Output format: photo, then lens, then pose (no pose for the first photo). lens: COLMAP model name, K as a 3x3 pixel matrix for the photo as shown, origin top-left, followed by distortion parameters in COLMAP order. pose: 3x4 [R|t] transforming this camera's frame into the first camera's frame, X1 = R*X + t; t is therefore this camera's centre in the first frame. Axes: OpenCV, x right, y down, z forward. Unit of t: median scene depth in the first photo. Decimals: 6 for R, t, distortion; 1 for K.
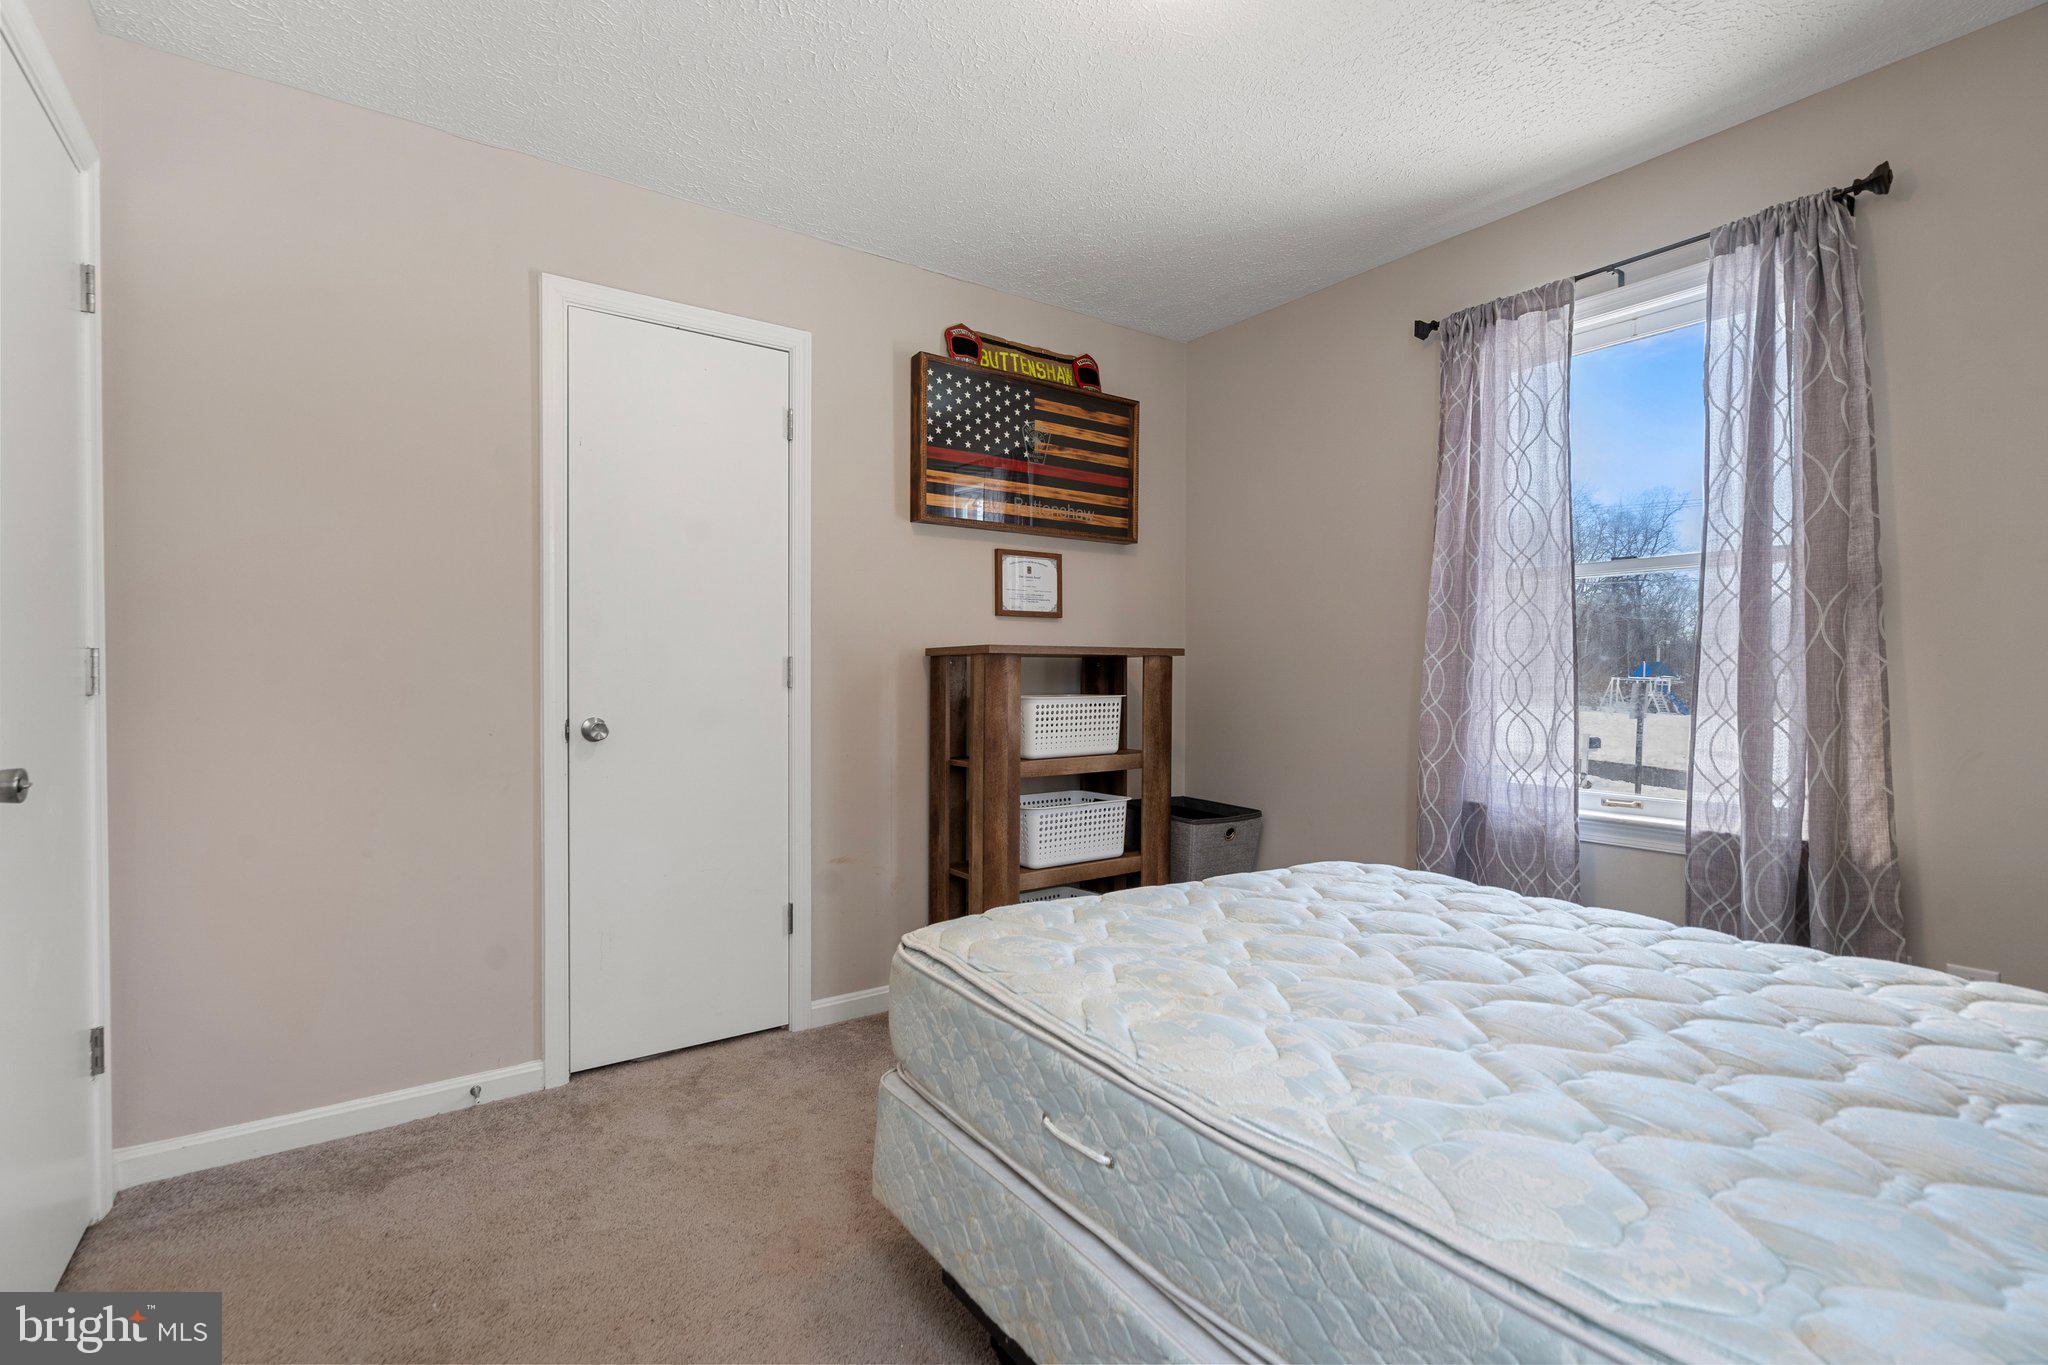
lens RADIAL K [[957.5, 0, 1015.0], [0, 957.5, 663.4], [0, 0, 1]] dist [0.000005, 0.000089]
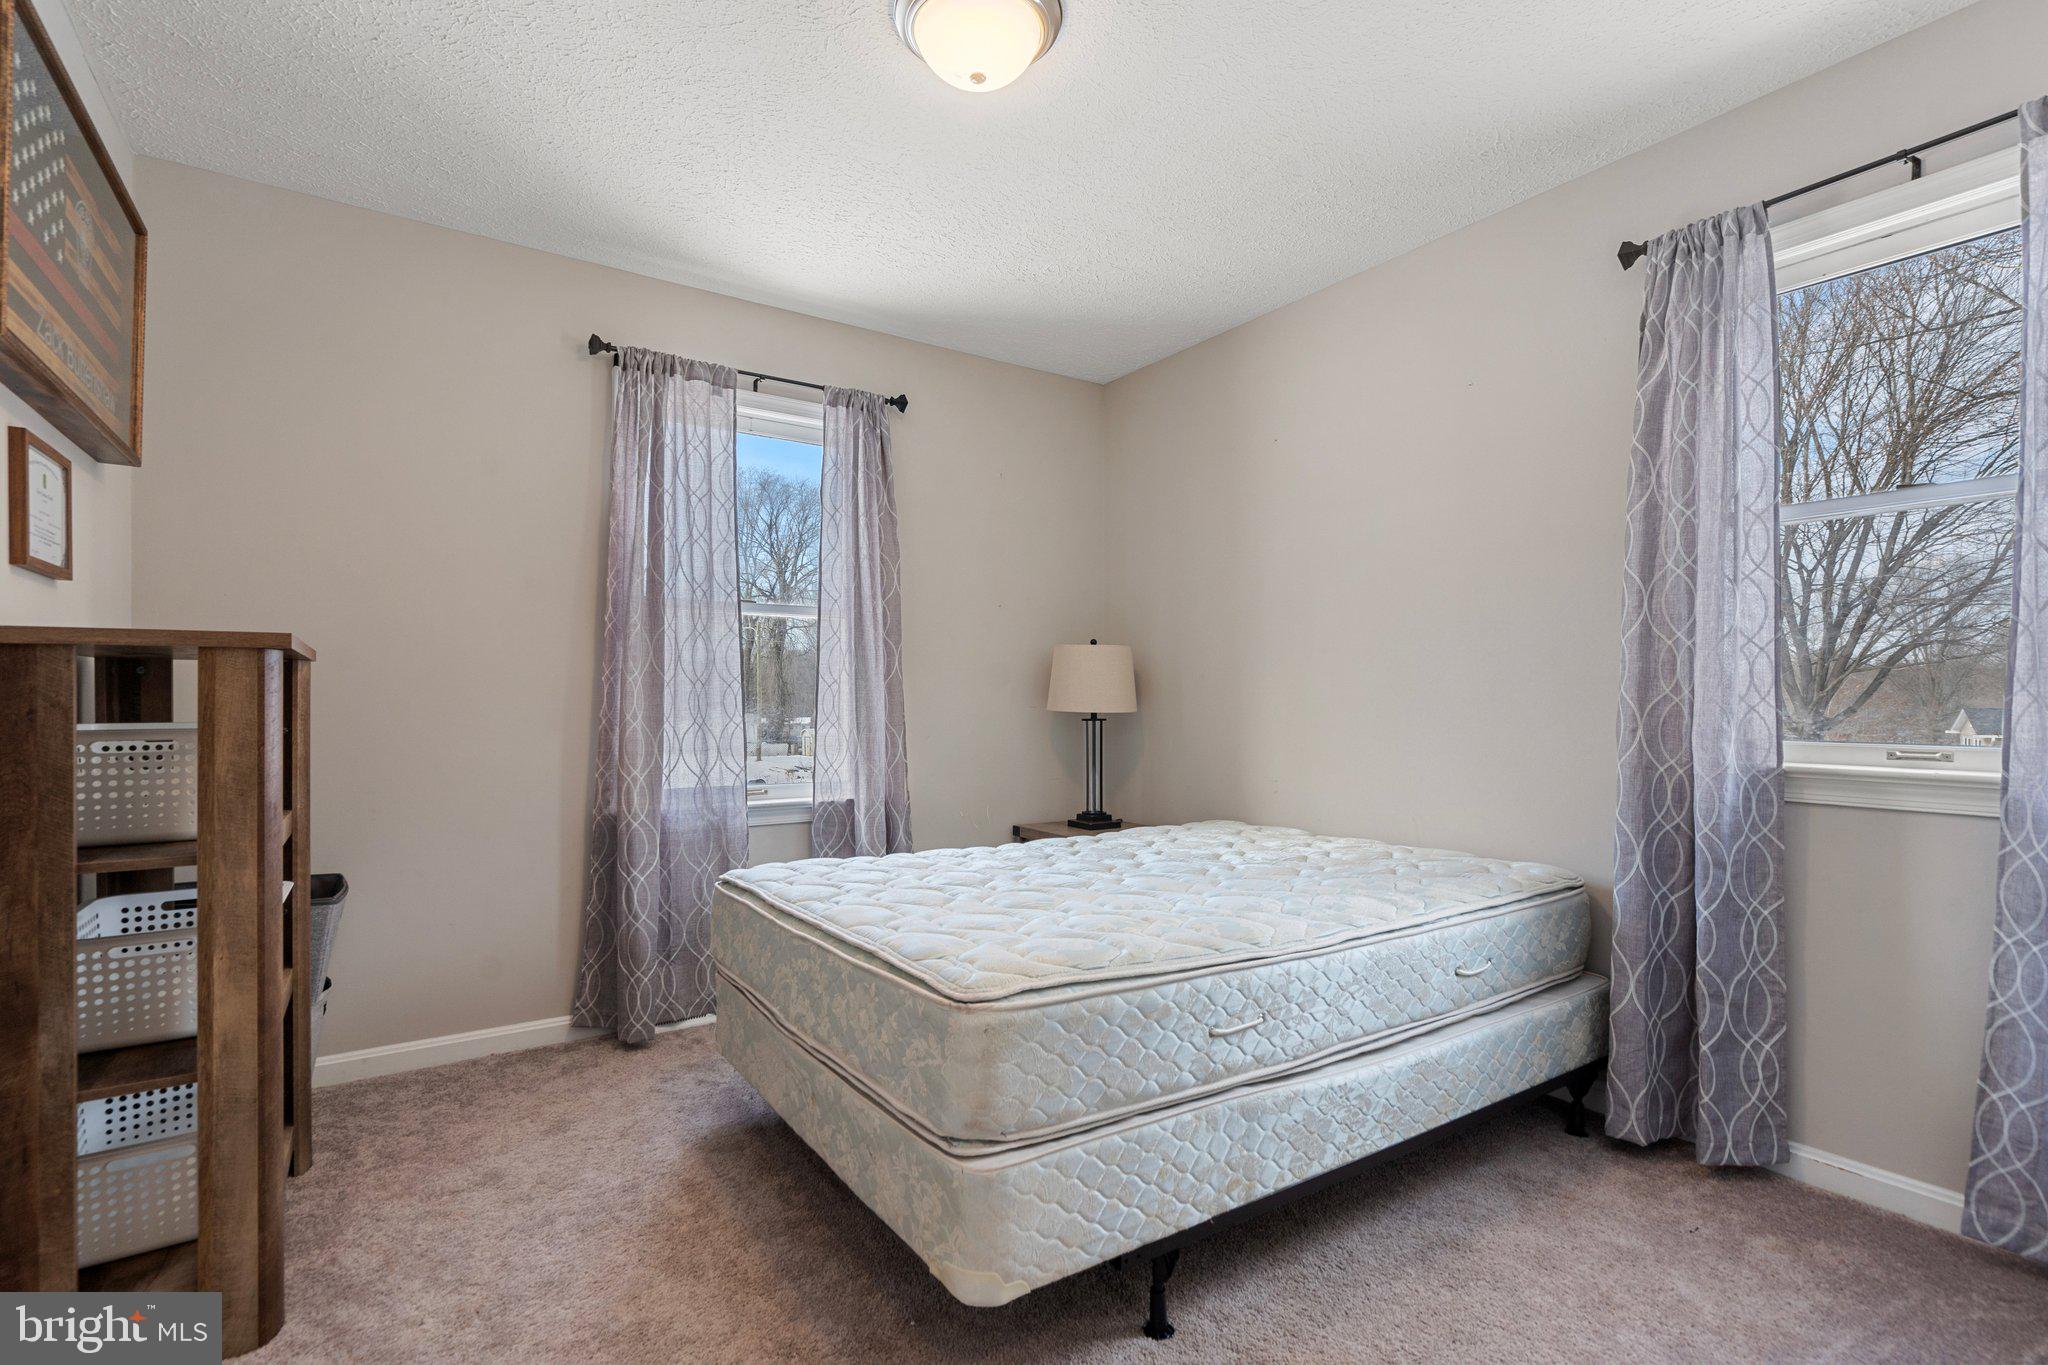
lens RADIAL K [[947.5, 0, 1016.3], [0, 947.5, 681.3], [0, 0, 1]] dist [-0.002499, 0.000080]
pose [[0.014381, 0.016823, 0.999755, -0.608778], [-0.013227, 0.999774, -0.016634, 0.013042], [-0.999809, -0.012984, 0.014600, 0.601711]]
